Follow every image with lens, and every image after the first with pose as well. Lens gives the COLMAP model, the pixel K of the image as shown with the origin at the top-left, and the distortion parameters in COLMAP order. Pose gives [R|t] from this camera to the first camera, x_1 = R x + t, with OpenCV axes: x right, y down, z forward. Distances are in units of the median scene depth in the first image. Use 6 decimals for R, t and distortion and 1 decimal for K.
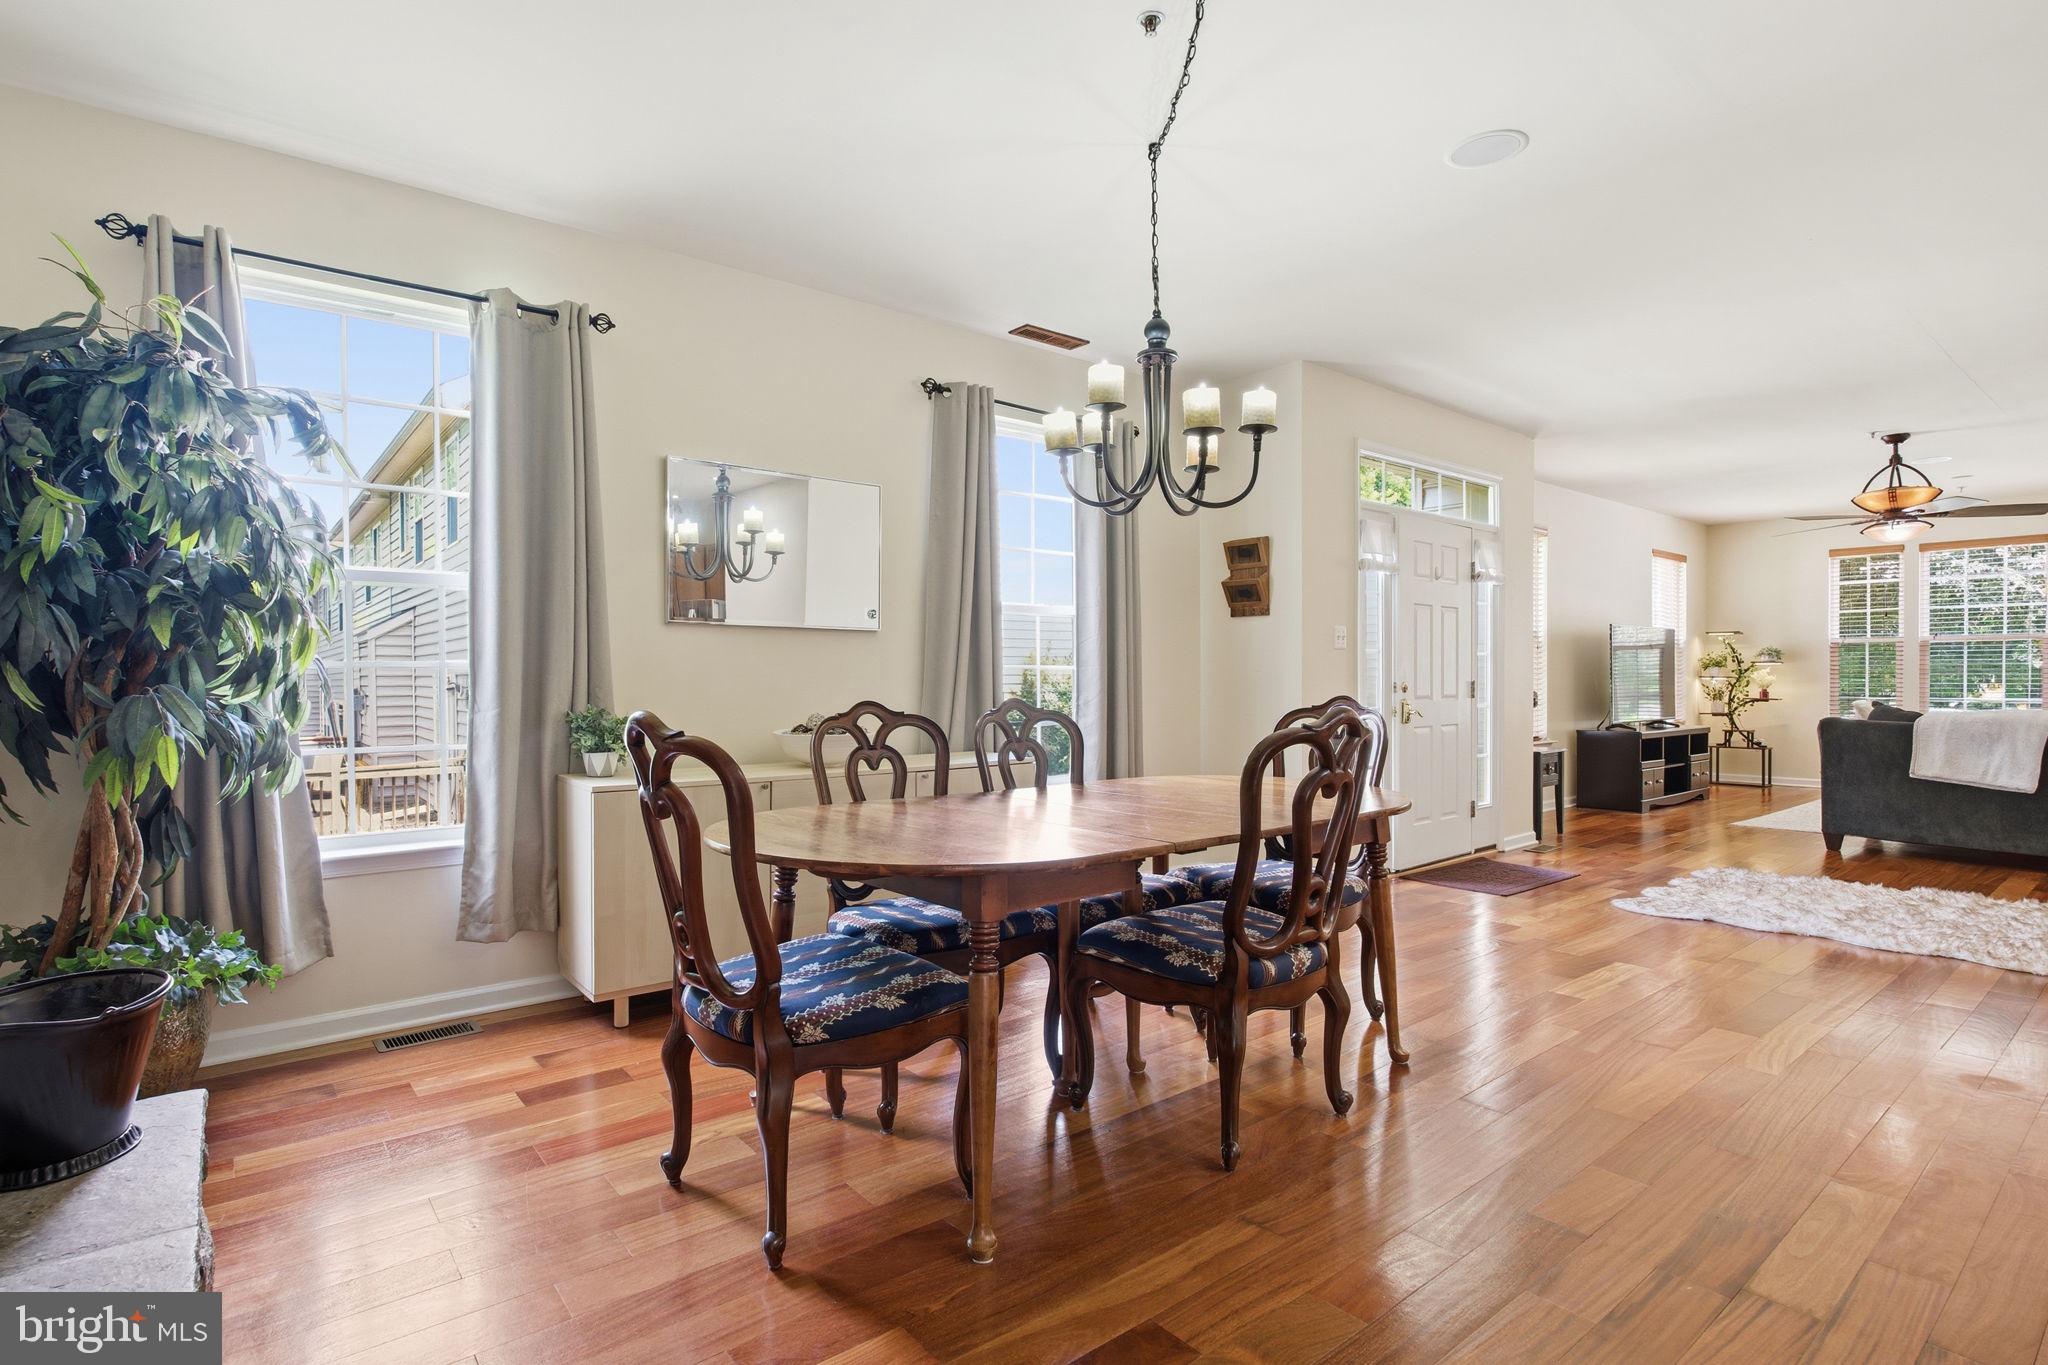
lens RADIAL K [[1029.8, 0, 1023.4], [0, 1029.8, 688.2], [0, 0, 1]] dist [-0.013512, 0.001531]
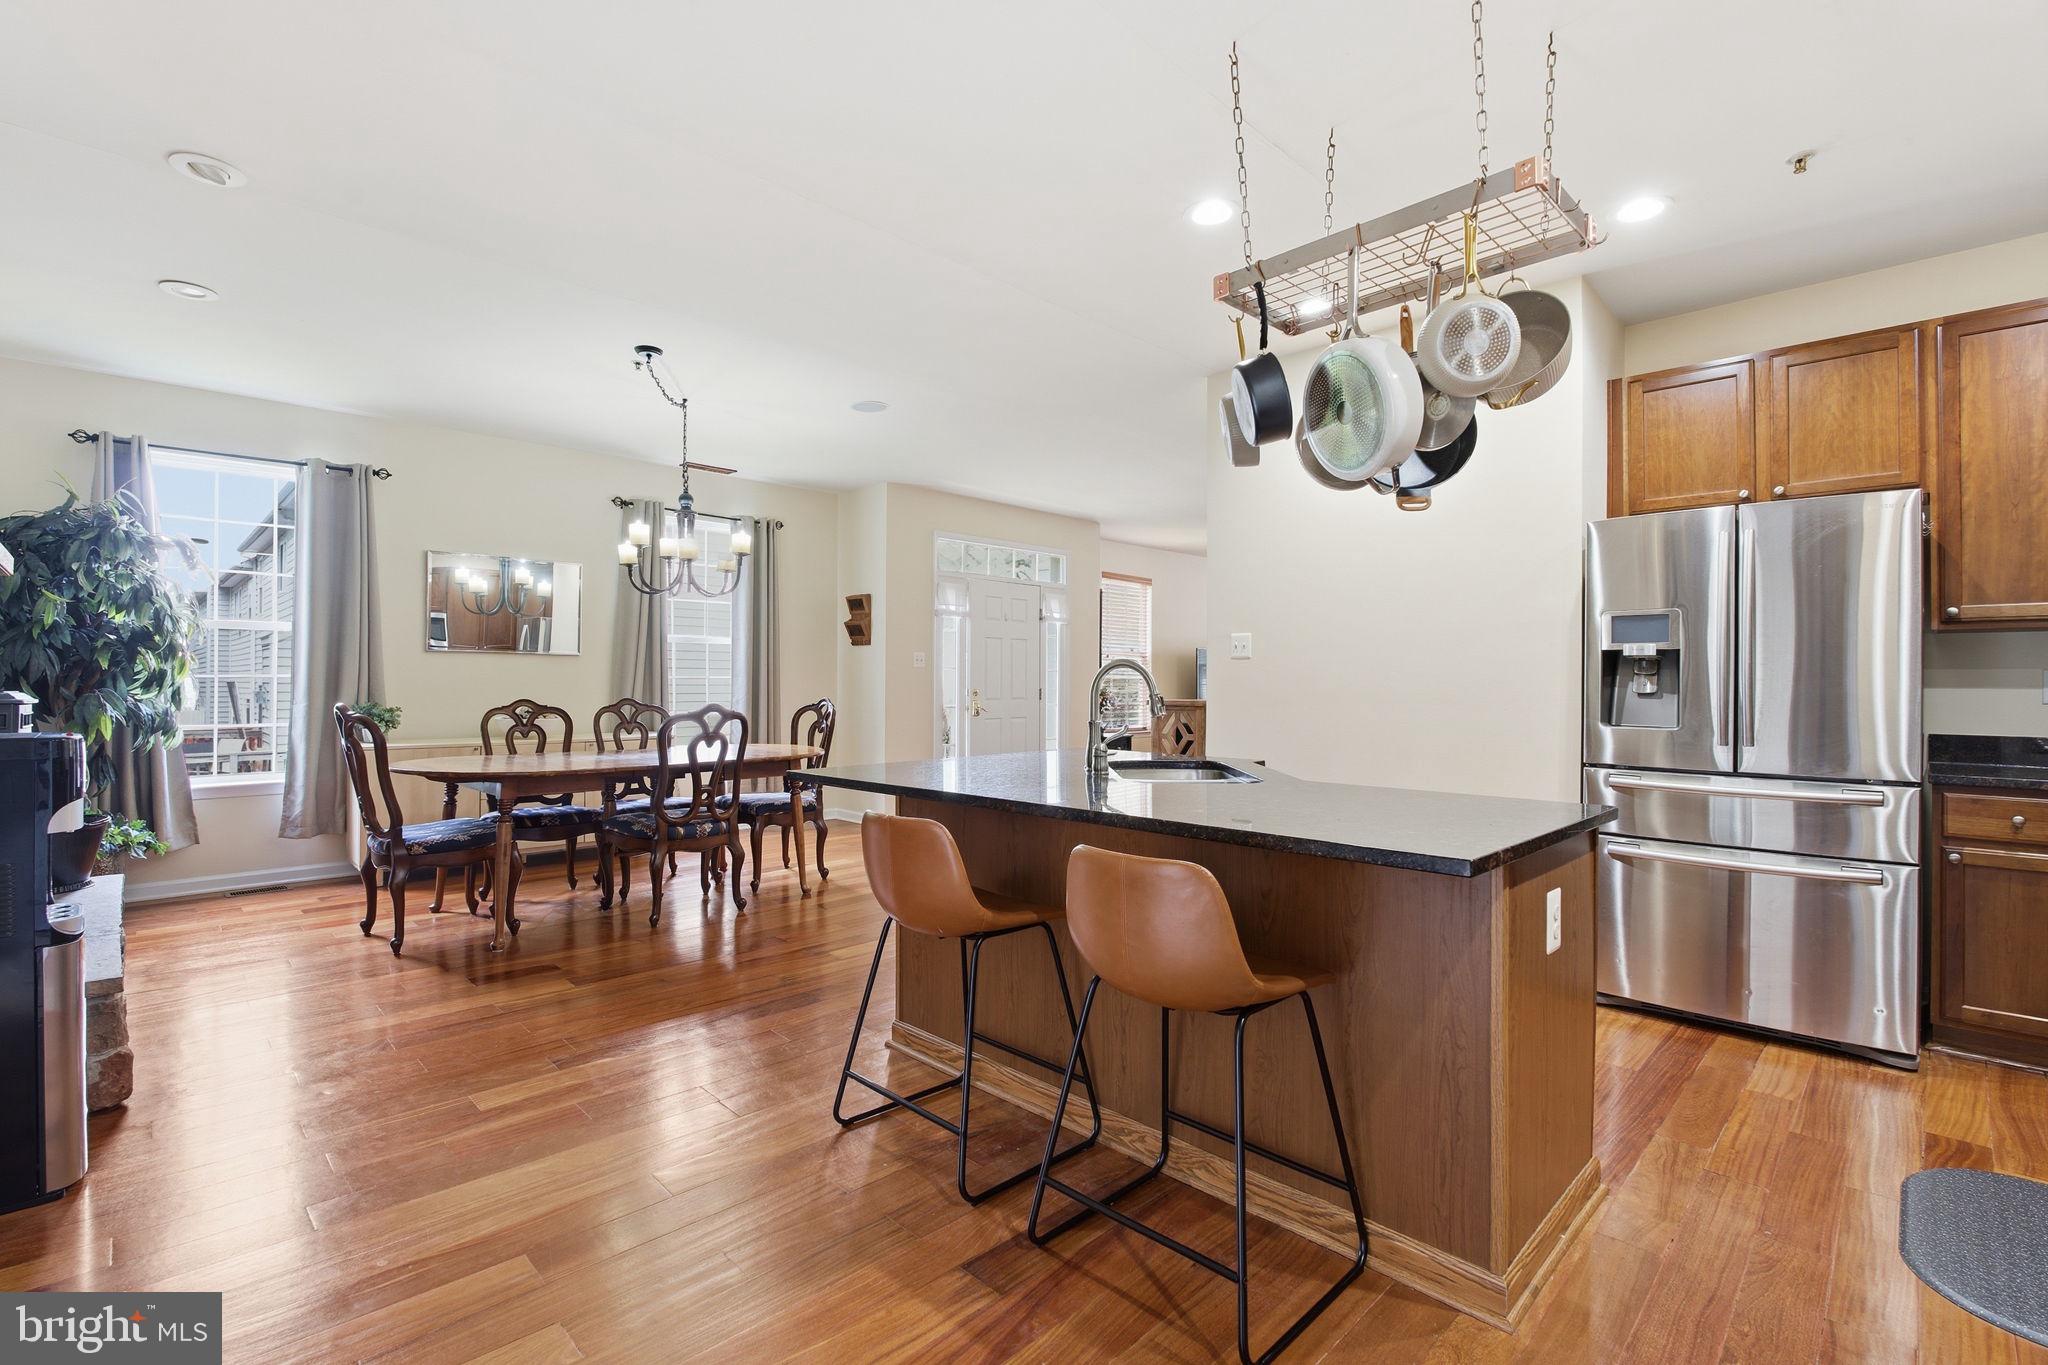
lens RADIAL K [[936.6, 0, 1020.1], [0, 936.6, 669.5], [0, 0, 1]] dist [-0.015524, -0.000448]
pose [[0.994828, 0.009539, 0.101127, 0.665326], [-0.007452, 0.999752, -0.020991, -0.014685], [-0.101302, 0.020129, 0.994652, -0.858245]]
